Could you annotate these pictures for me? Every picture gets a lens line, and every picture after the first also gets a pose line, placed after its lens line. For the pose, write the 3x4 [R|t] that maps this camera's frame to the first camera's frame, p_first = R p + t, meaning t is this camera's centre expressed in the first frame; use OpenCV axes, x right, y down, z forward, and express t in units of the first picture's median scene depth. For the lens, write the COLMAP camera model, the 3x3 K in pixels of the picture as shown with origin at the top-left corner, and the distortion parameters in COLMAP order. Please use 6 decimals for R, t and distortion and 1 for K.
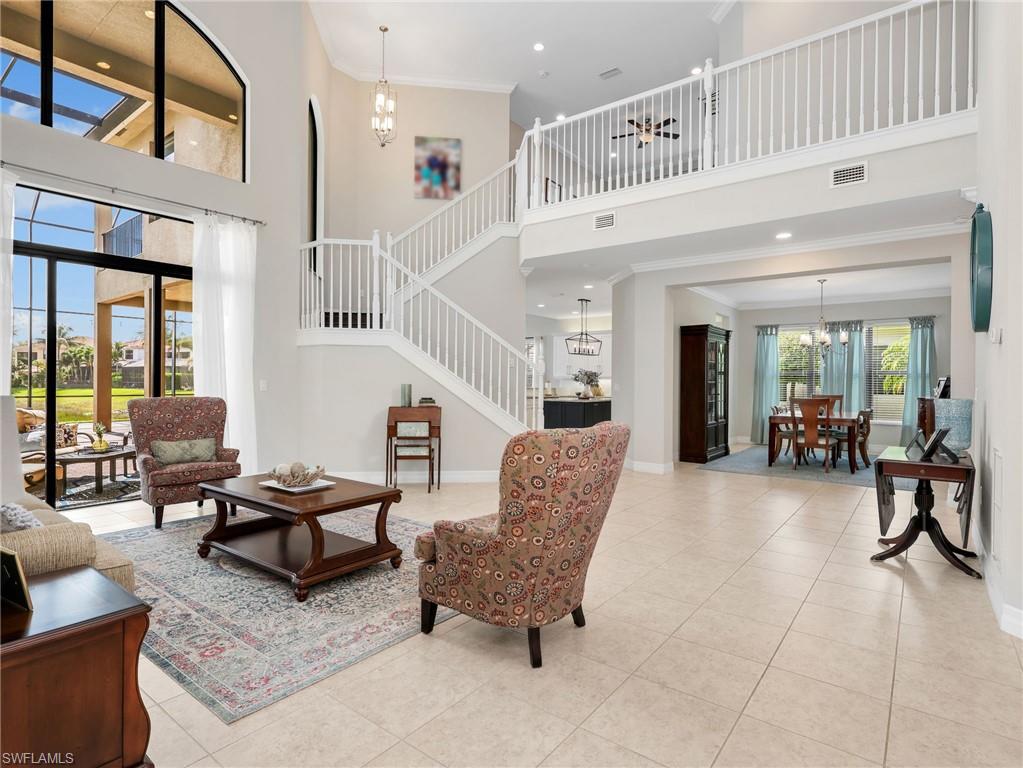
lens RADIAL K [[536.9, 0, 512.1], [0, 536.9, 379.1], [0, 0, 1]] dist [-0.006815, 0.002837]
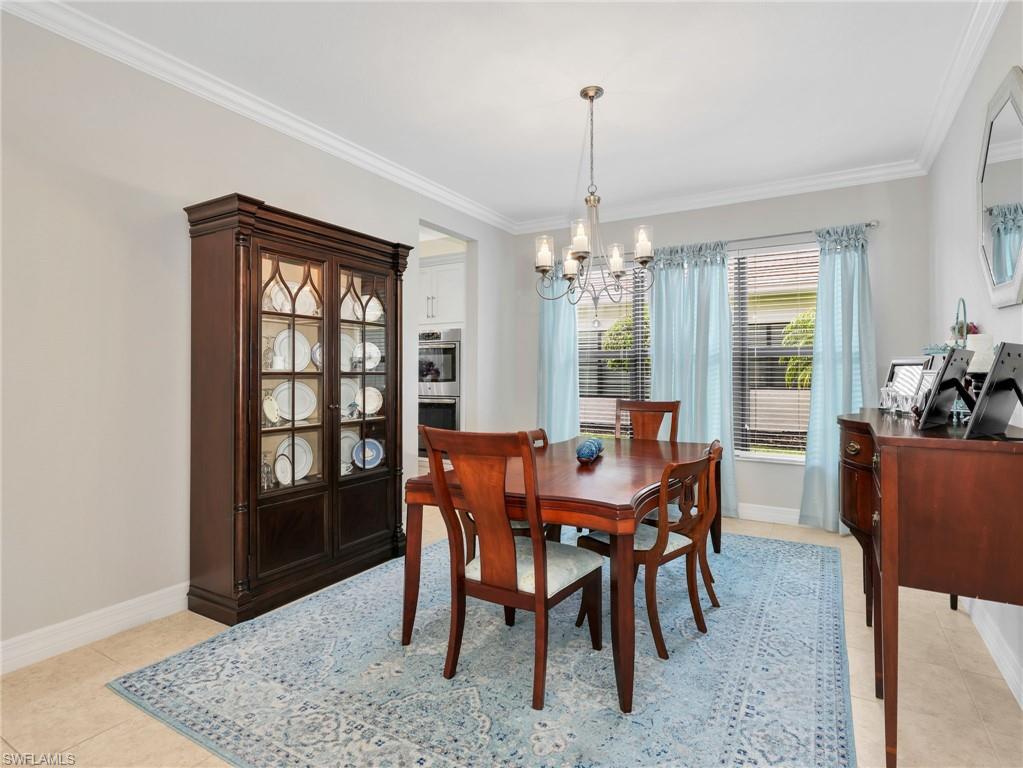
lens RADIAL K [[536.9, 0, 518.7], [0, 536.9, 382.8], [0, 0, 1]] dist [-0.006815, 0.002837]
pose [[0.993470, -0.013803, 0.113260, 0.419428], [0.014141, 0.999898, -0.002177, 0.013464], [-0.113218, 0.003765, 0.993563, 0.553430]]
